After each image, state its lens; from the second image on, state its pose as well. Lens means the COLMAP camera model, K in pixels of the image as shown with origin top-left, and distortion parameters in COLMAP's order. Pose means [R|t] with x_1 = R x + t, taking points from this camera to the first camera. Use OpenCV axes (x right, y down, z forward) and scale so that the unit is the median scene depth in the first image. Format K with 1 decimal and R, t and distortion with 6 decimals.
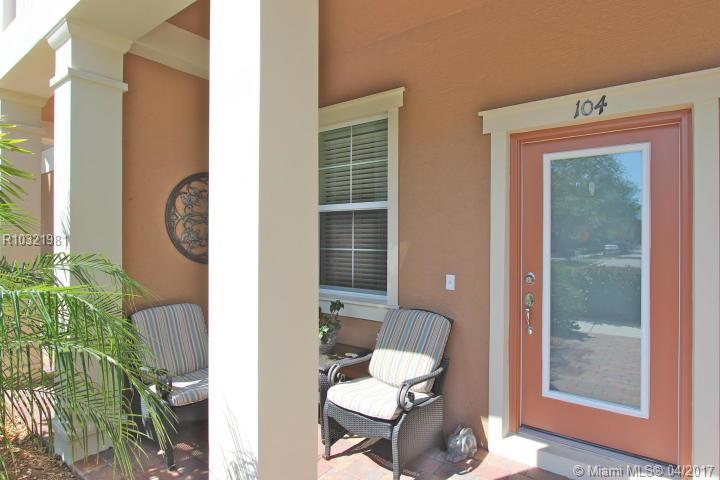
lens RADIAL K [[413.6, 0, 360.4], [0, 413.6, 242.1], [0, 0, 1]] dist [-0.008444, 0.000122]
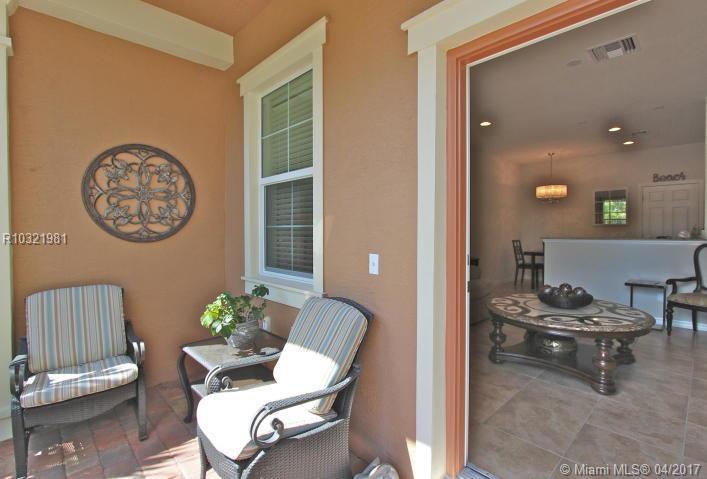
lens RADIAL K [[348.5, 0, 352.7], [0, 348.5, 238.1], [0, 0, 1]] dist [-0.001284, -0.001590]
pose [[0.986077, -0.000861, -0.166289, 0.268266], [0.002891, 0.999924, 0.011966, 0.039790], [0.166266, -0.012280, 0.986005, 0.346140]]
